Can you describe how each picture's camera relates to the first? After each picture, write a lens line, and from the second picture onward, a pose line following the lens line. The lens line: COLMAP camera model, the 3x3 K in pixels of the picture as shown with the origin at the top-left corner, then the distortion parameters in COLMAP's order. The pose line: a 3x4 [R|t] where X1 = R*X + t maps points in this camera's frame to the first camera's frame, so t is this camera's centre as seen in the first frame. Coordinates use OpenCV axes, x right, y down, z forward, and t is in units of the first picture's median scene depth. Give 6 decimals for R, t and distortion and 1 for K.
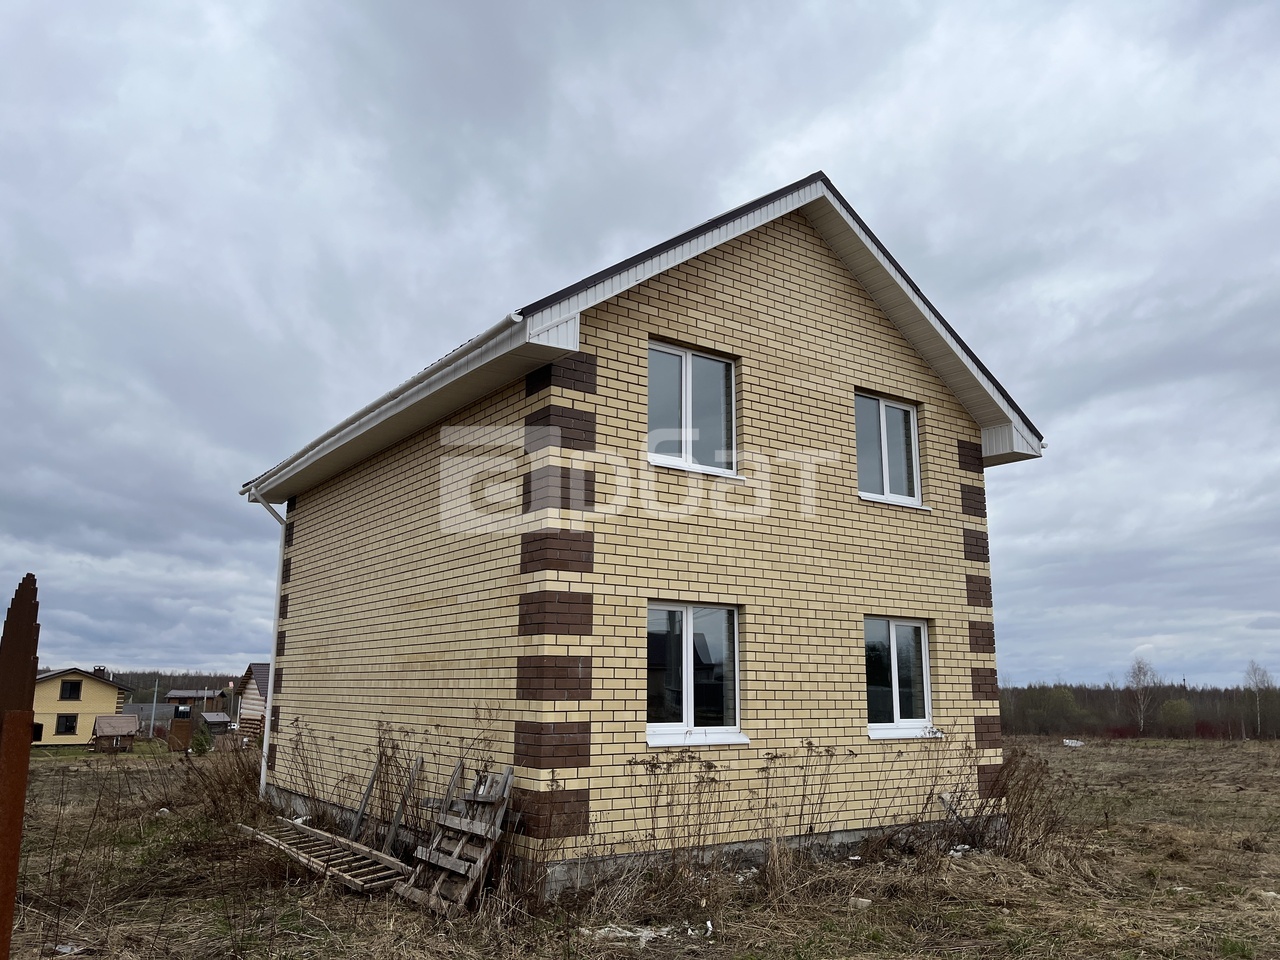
lens RADIAL K [[971.7, 0, 640.0], [0, 971.7, 480.0], [0, 0, 1]] dist [0.153017, -0.382744]
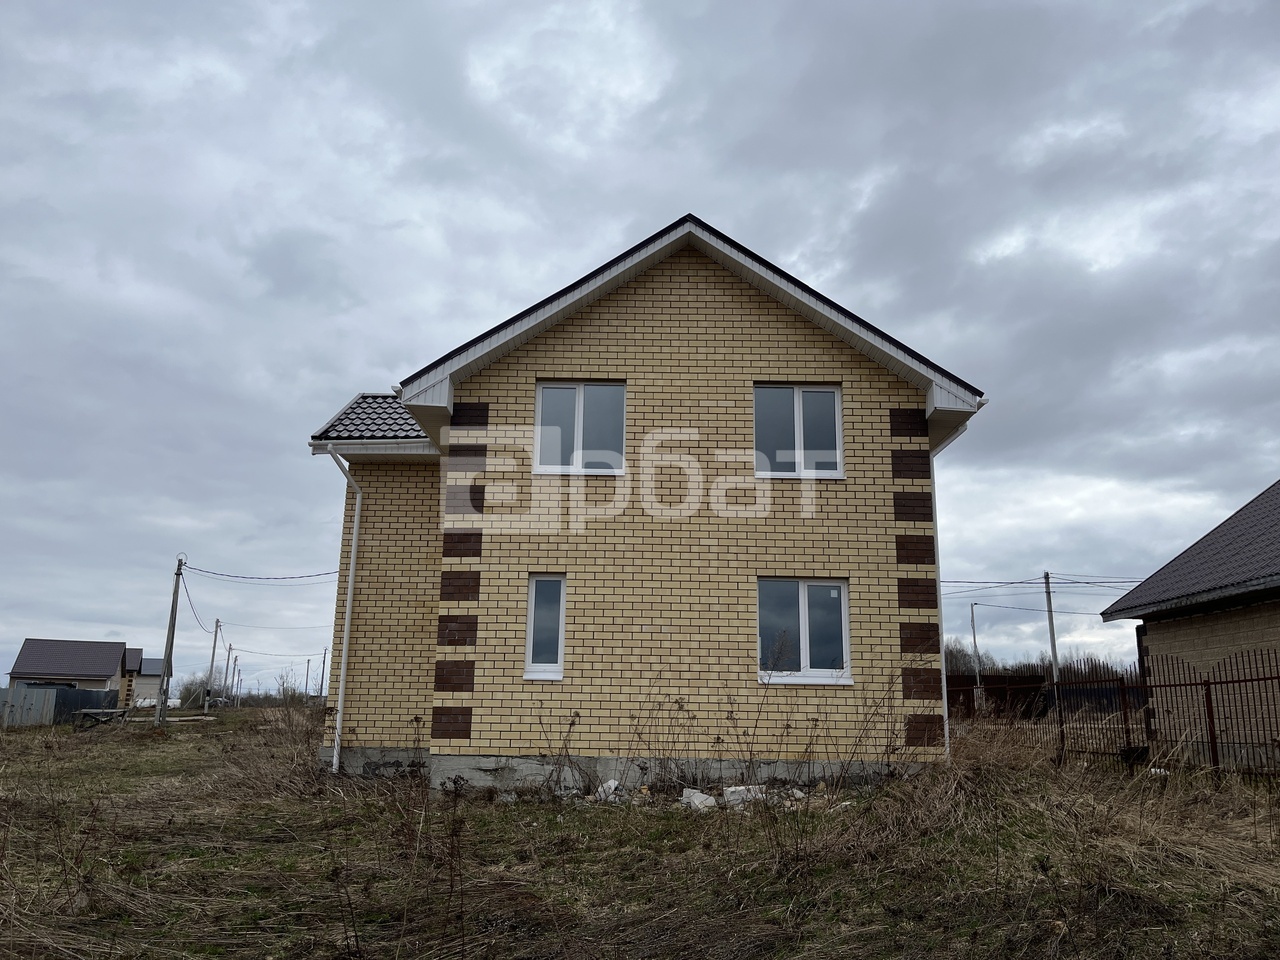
lens RADIAL K [[971.7, 0, 640.0], [0, 971.7, 480.0], [0, 0, 1]] dist [0.153017, -0.382744]
pose [[0.819444, -0.126565, -0.559010, 0.803189], [0.109778, 0.991916, -0.063657, 0.084988], [0.562548, -0.009203, 0.826714, -0.031992]]
